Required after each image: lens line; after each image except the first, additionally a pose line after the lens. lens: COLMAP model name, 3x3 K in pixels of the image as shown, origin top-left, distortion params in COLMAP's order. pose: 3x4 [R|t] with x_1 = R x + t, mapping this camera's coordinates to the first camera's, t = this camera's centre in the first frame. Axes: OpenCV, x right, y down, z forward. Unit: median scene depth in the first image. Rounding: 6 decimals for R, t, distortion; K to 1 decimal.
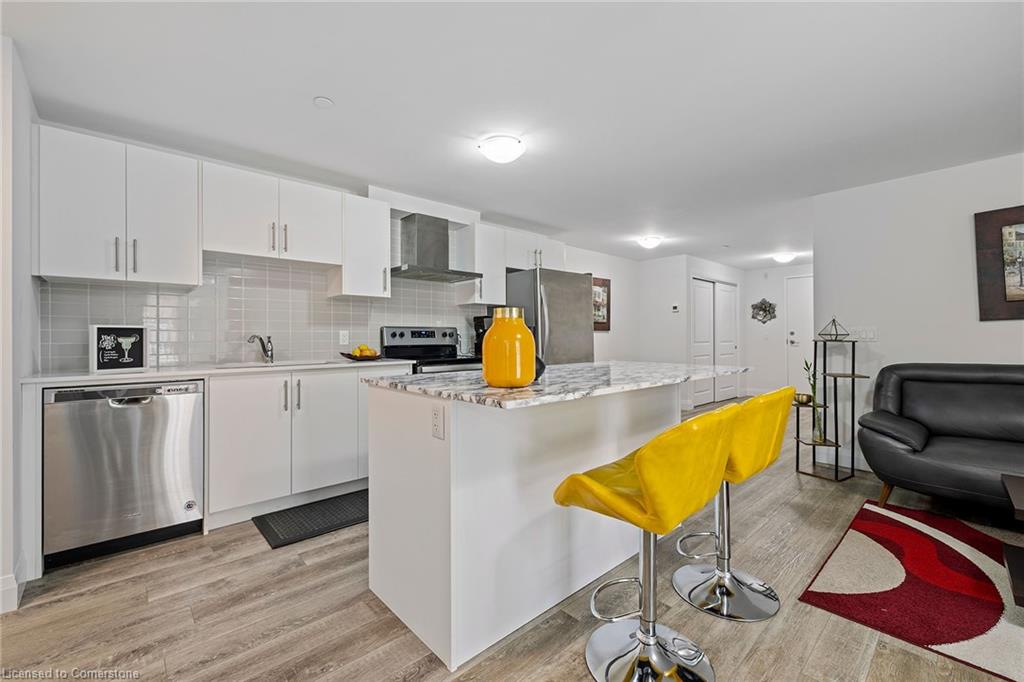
lens RADIAL K [[427.9, 0, 515.2], [0, 427.9, 334.1], [0, 0, 1]] dist [-0.002630, 0.001229]
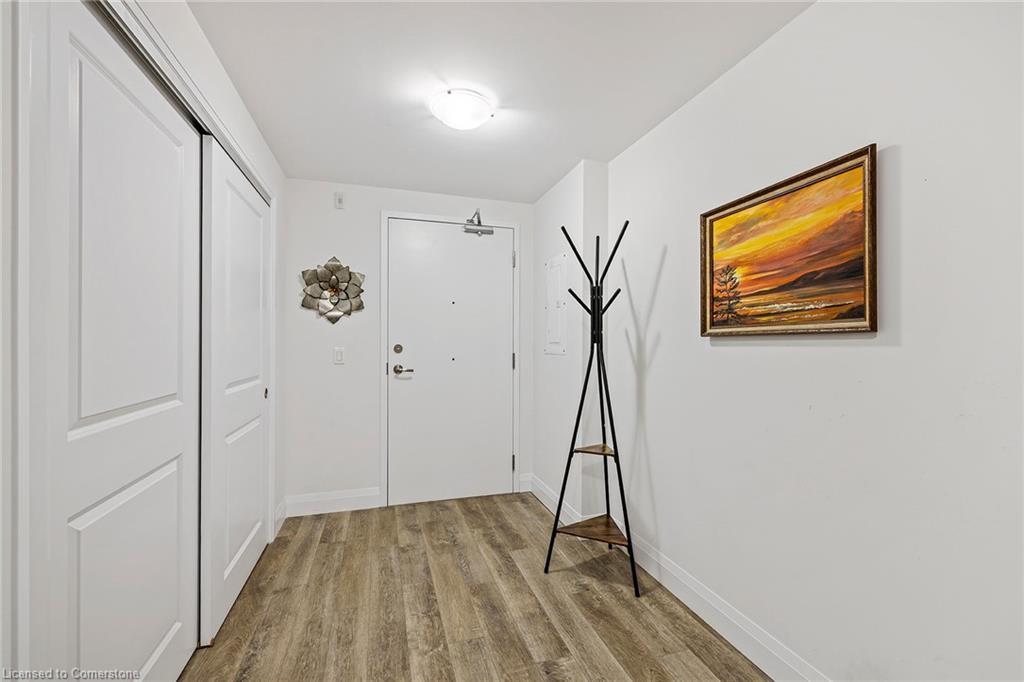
lens RADIAL K [[427.9, 0, 513.0], [0, 427.9, 341.8], [0, 0, 1]] dist [-0.002630, 0.001229]
pose [[0.425658, 0.003862, 0.904876, 0.747383], [-0.012187, 0.999925, 0.001465, -0.025582], [-0.904802, -0.011651, 0.425673, 1.709591]]
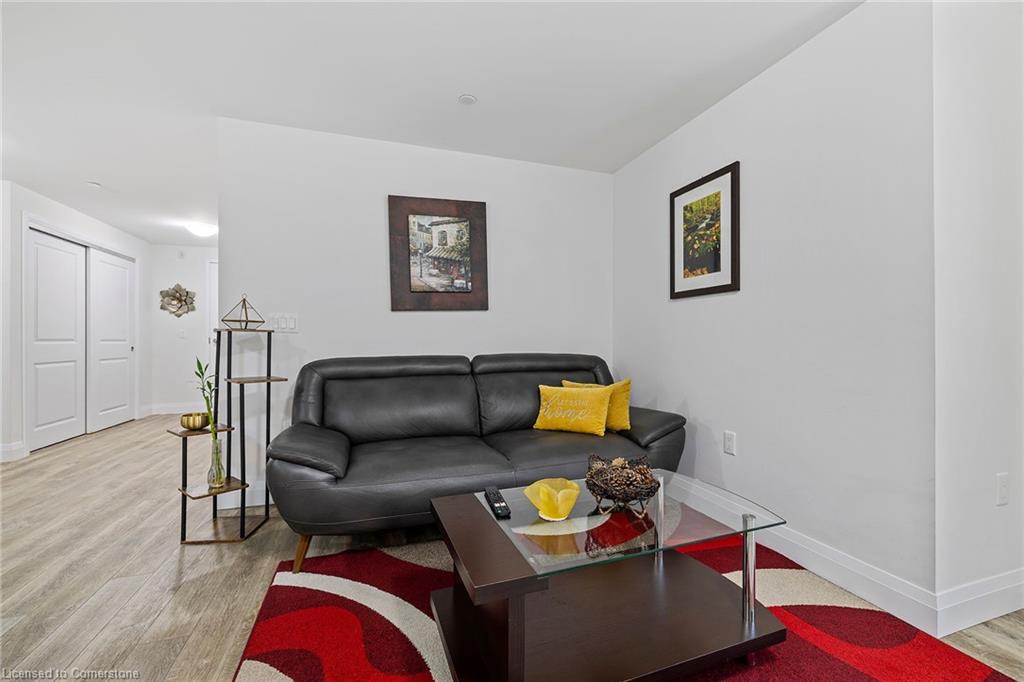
lens RADIAL K [[427.9, 0, 515.5], [0, 427.9, 340.4], [0, 0, 1]] dist [-0.002630, 0.001229]
pose [[0.405475, 0.003865, 0.914098, 0.322010], [-0.007627, 0.999971, -0.000845, 0.031835], [-0.914074, -0.006629, 0.405492, 0.351618]]
